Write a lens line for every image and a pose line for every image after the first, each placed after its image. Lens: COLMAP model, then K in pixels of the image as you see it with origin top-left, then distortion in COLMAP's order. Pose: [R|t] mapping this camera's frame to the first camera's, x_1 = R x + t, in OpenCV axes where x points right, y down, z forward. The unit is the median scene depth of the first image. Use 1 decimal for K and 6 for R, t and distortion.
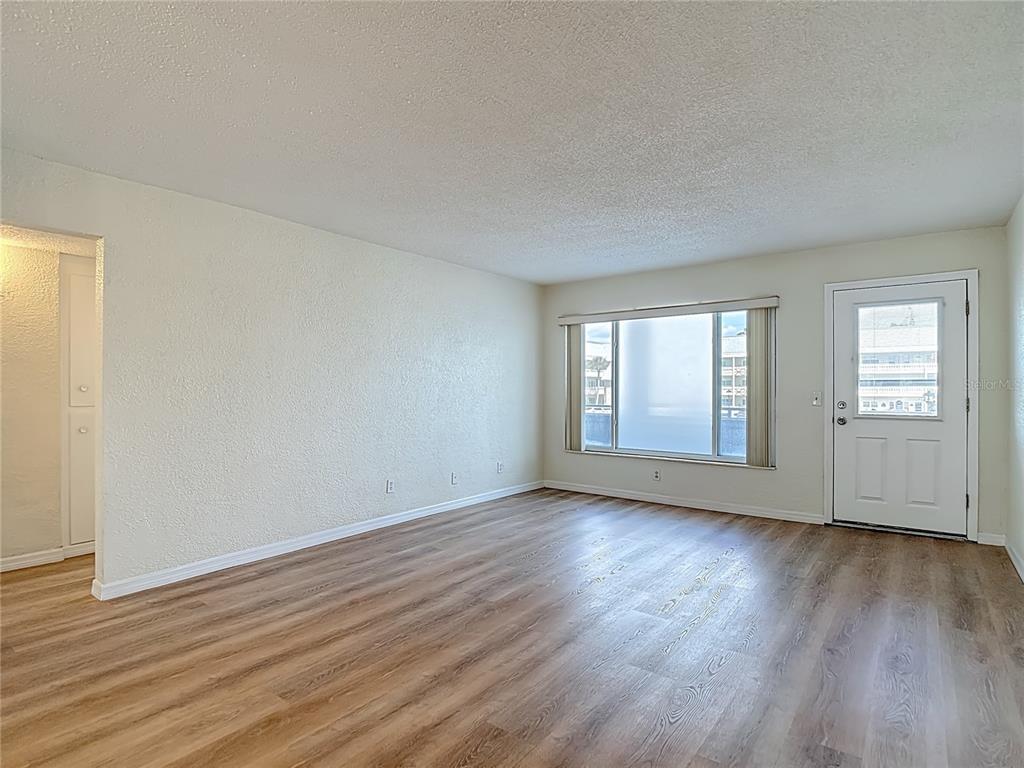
lens RADIAL K [[543.2, 0, 509.4], [0, 543.2, 379.8], [0, 0, 1]] dist [-0.004411, -0.018299]
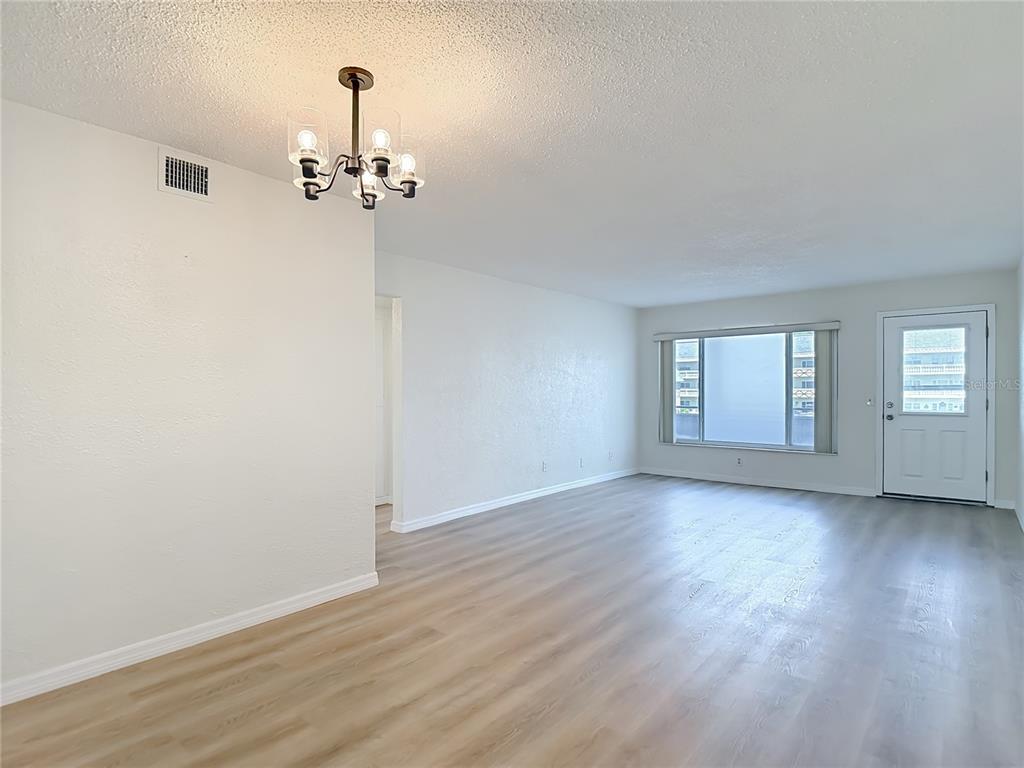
lens RADIAL K [[543.2, 0, 515.4], [0, 543.2, 387.8], [0, 0, 1]] dist [-0.004411, -0.018299]
pose [[0.998924, -0.004196, -0.046185, -0.250870], [0.004665, 0.999939, 0.010035, -0.013558], [0.046140, -0.010239, 0.998882, -0.375423]]
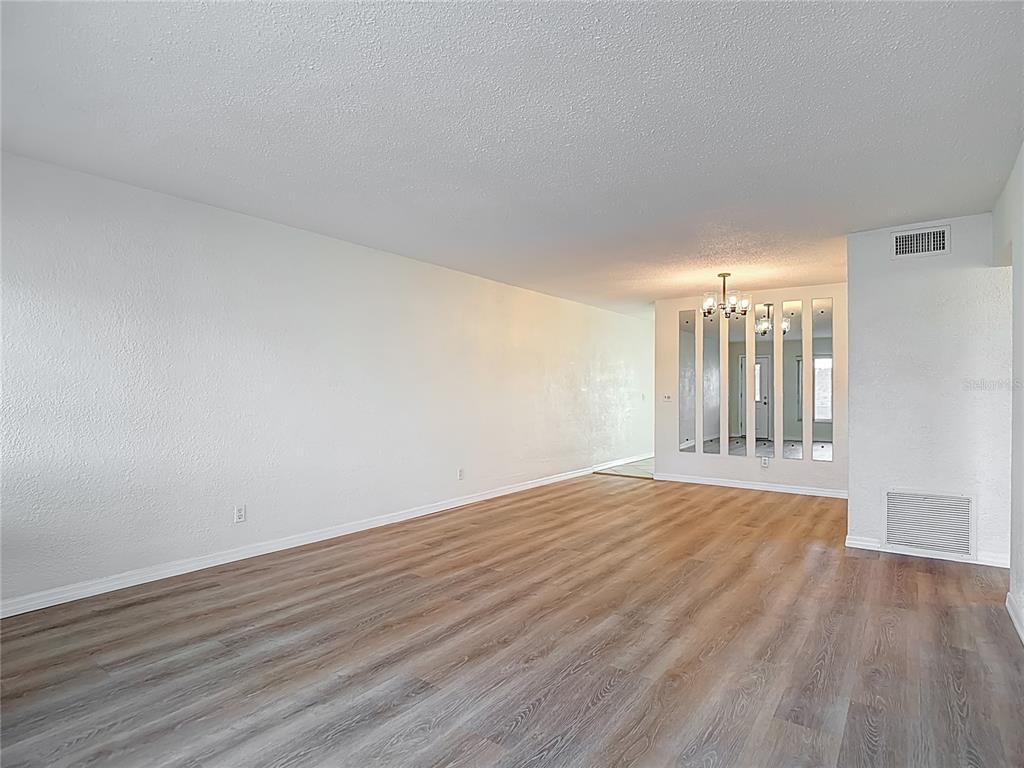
lens RADIAL K [[543.2, 0, 510.4], [0, 543.2, 387.0], [0, 0, 1]] dist [-0.004411, -0.018299]
pose [[-0.999871, -0.003172, -0.015739, 0.116464], [-0.002957, 0.999902, -0.013677, 0.016785], [0.015781, -0.013629, -0.999783, 1.350701]]
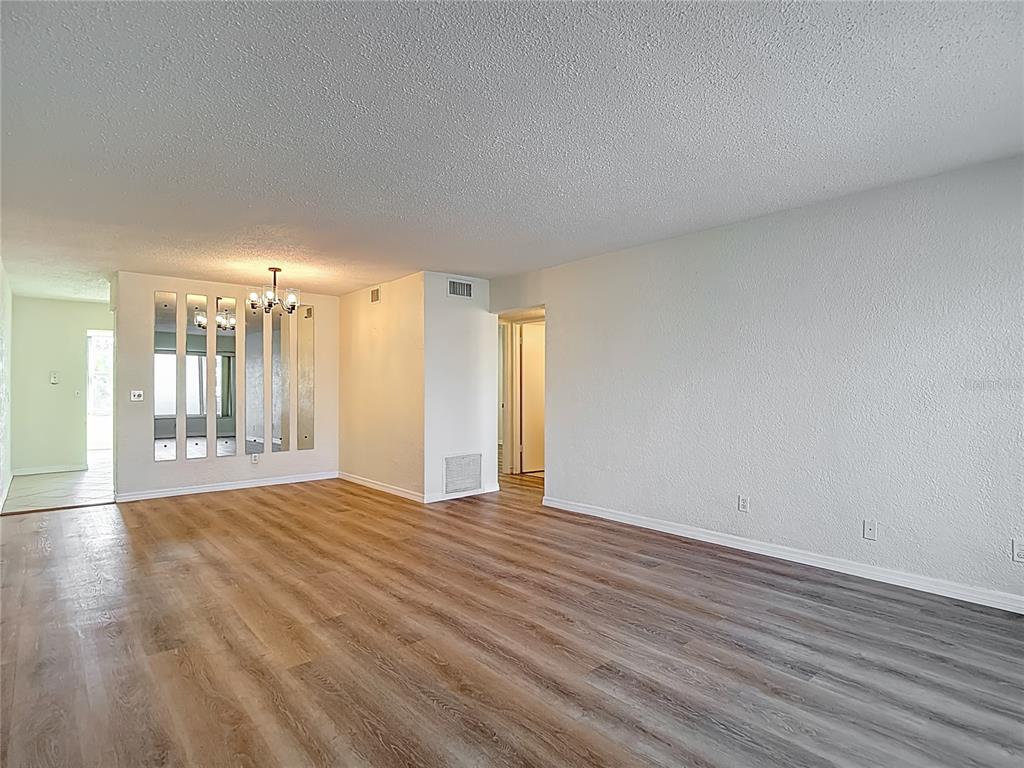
lens RADIAL K [[543.2, 0, 517.1], [0, 543.2, 378.3], [0, 0, 1]] dist [-0.004411, -0.018299]
pose [[-0.188541, -0.011269, -0.982001, 0.725313], [0.010202, 0.999858, -0.013433, 0.007952], [0.982012, -0.012551, -0.188399, 0.867320]]
